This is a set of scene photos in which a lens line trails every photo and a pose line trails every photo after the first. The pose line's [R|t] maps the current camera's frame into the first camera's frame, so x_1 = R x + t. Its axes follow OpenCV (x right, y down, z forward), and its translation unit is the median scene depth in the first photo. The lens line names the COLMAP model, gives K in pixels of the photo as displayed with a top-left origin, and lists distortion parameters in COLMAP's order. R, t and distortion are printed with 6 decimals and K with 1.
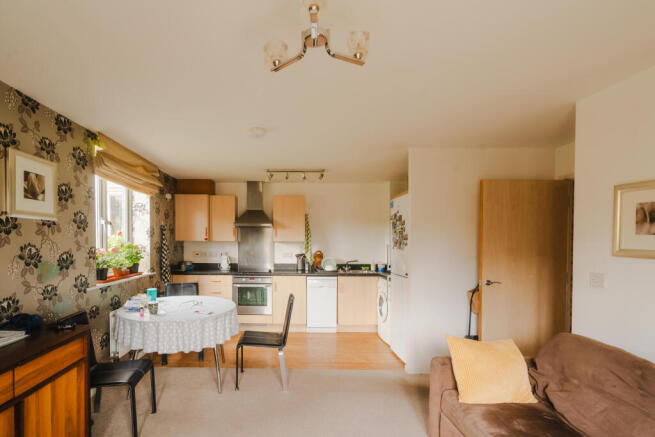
lens RADIAL K [[298.7, 0, 326.4], [0, 298.7, 243.2], [0, 0, 1]] dist [0.000001, 0.000009]
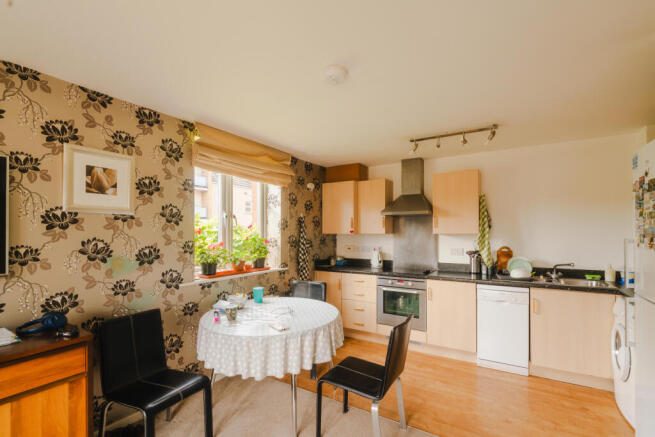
lens RADIAL K [[322.3, 0, 327.9], [0, 322.3, 232.6], [0, 0, 1]] dist [-0.001392, 0.000106]
pose [[0.815920, -0.007723, -0.578113, 0.127430], [0.002333, 0.999947, -0.010066, -0.002404], [0.578160, 0.006864, 0.815894, 0.280429]]
